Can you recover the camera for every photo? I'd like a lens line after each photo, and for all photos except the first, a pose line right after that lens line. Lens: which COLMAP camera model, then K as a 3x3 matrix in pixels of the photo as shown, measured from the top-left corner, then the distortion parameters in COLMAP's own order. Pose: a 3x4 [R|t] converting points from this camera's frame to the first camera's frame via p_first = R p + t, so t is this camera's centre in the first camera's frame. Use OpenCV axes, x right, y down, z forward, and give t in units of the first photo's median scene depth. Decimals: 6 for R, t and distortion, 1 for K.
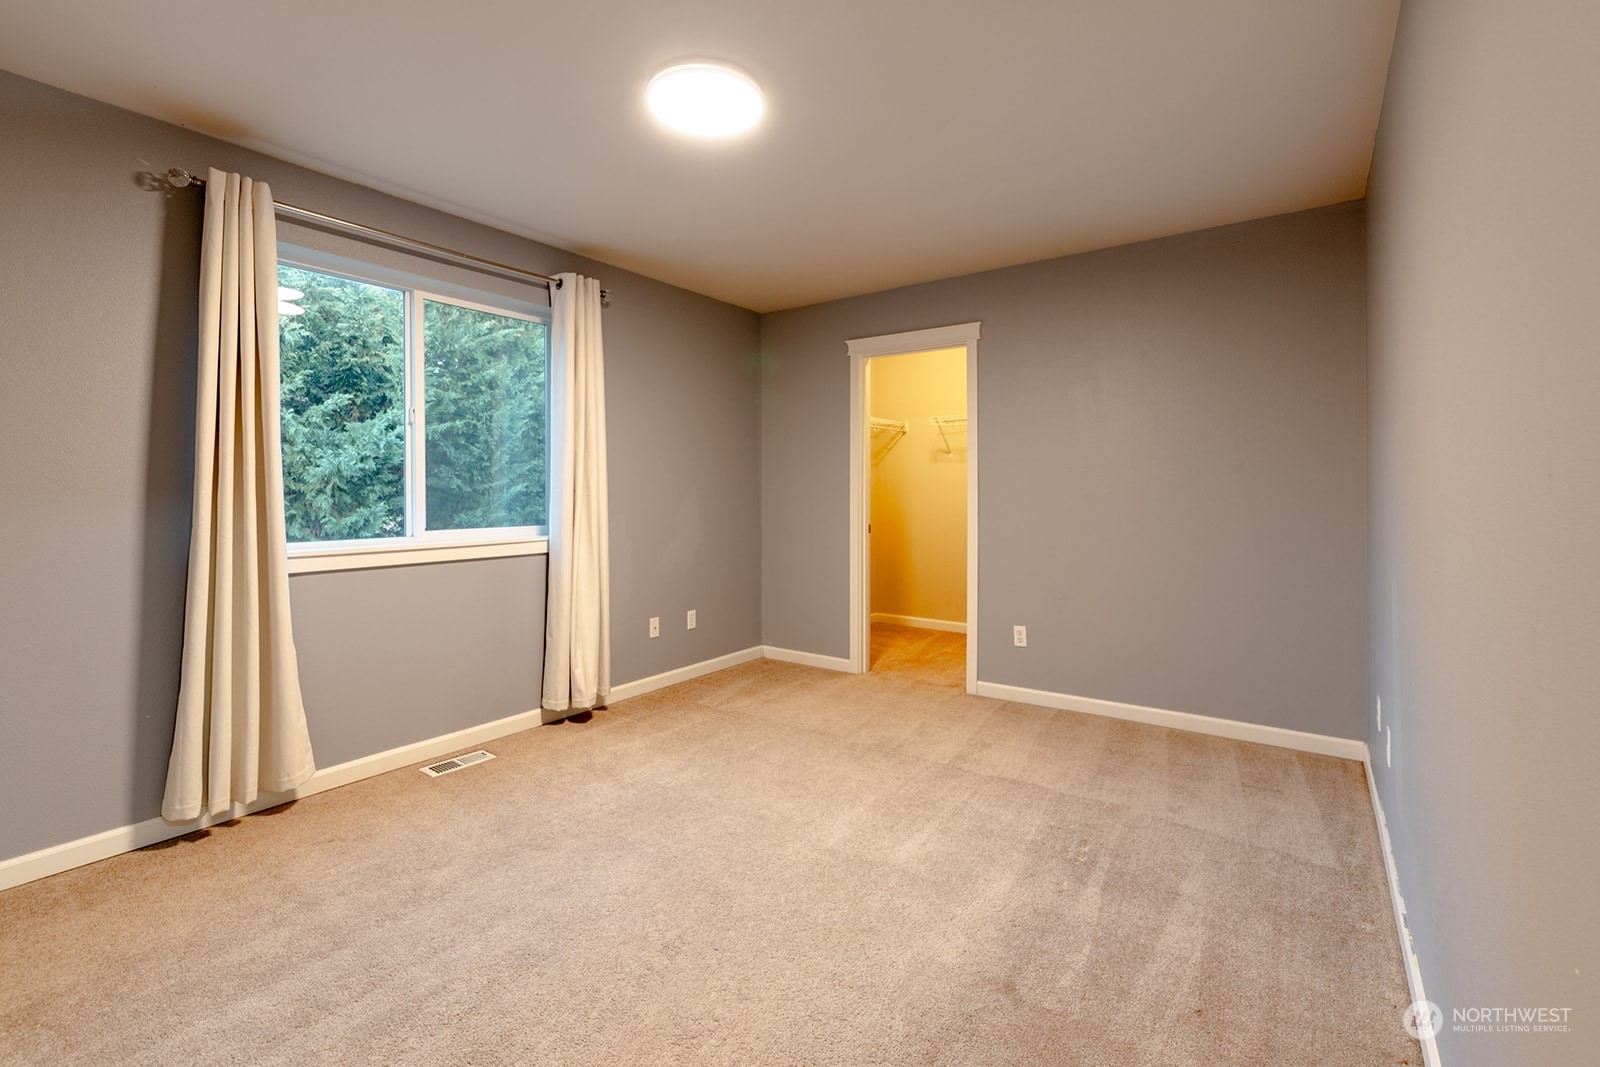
lens RADIAL K [[724.6, 0, 772.3], [0, 724.6, 503.8], [0, 0, 1]] dist [0.002499, -0.000560]
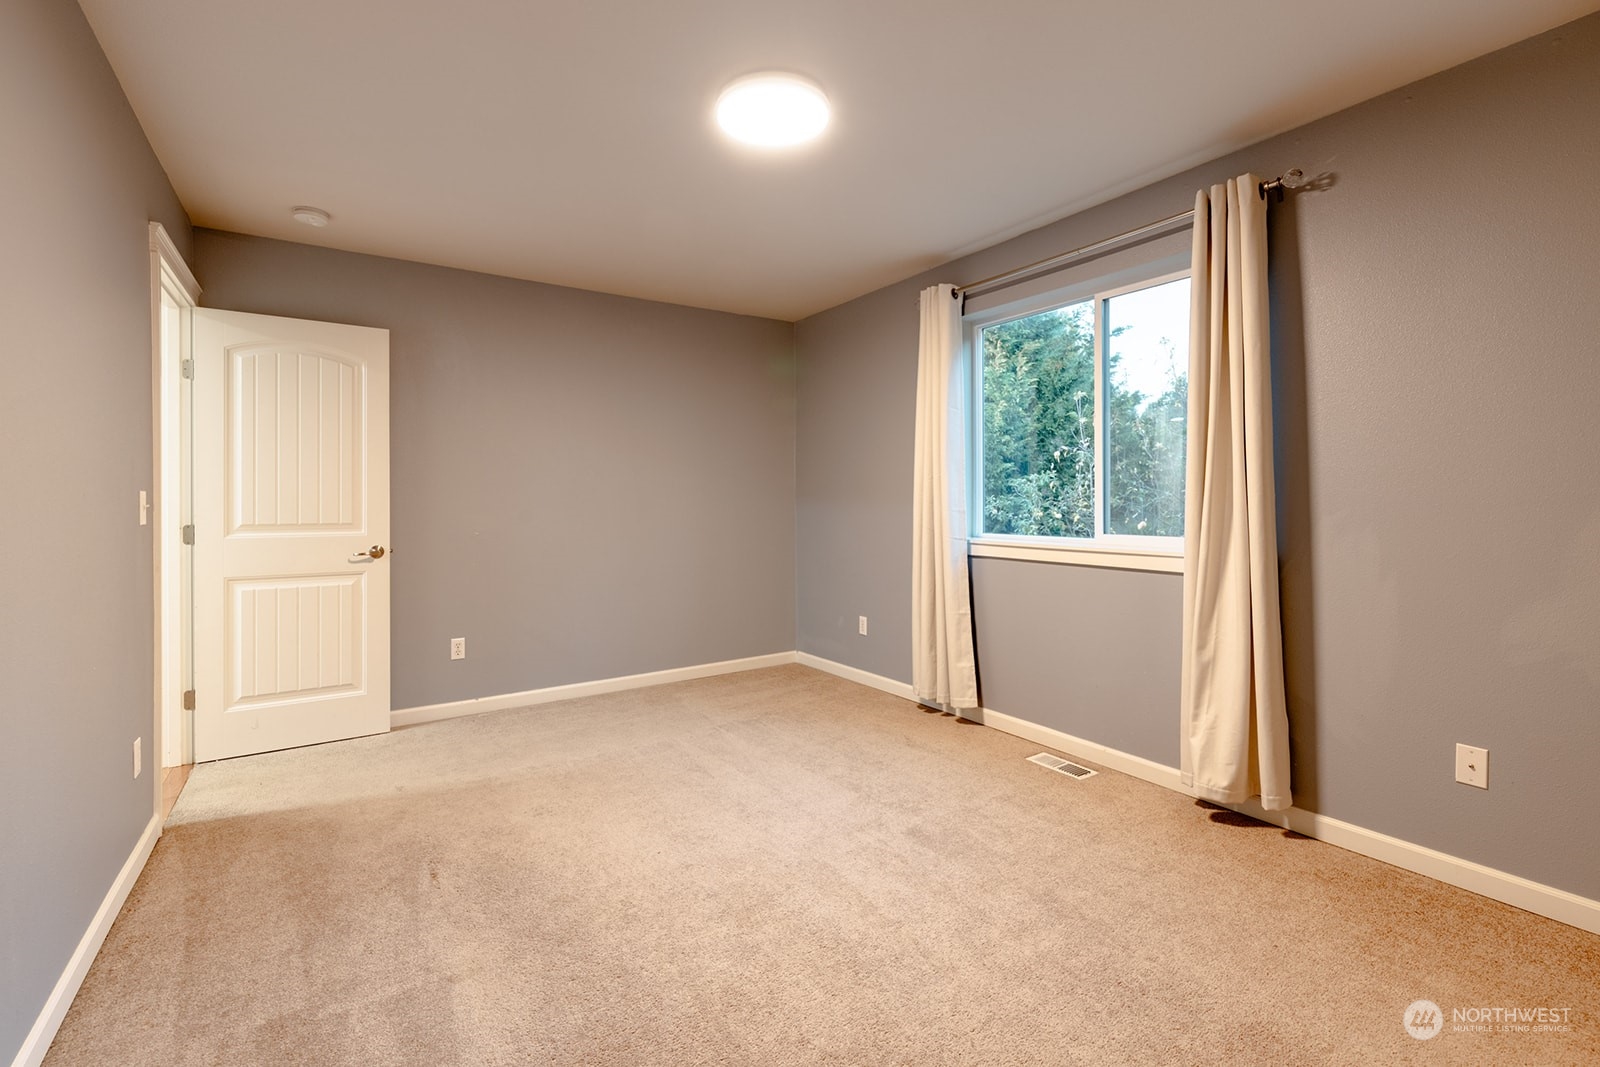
lens RADIAL K [[724.6, 0, 772.3], [0, 724.6, 503.8], [0, 0, 1]] dist [0.002499, -0.000560]
pose [[-0.368874, 0.024510, -0.929156, 0.649873], [0.001892, 0.999670, 0.025620, -0.032476], [0.929478, 0.007693, -0.368798, 1.011404]]
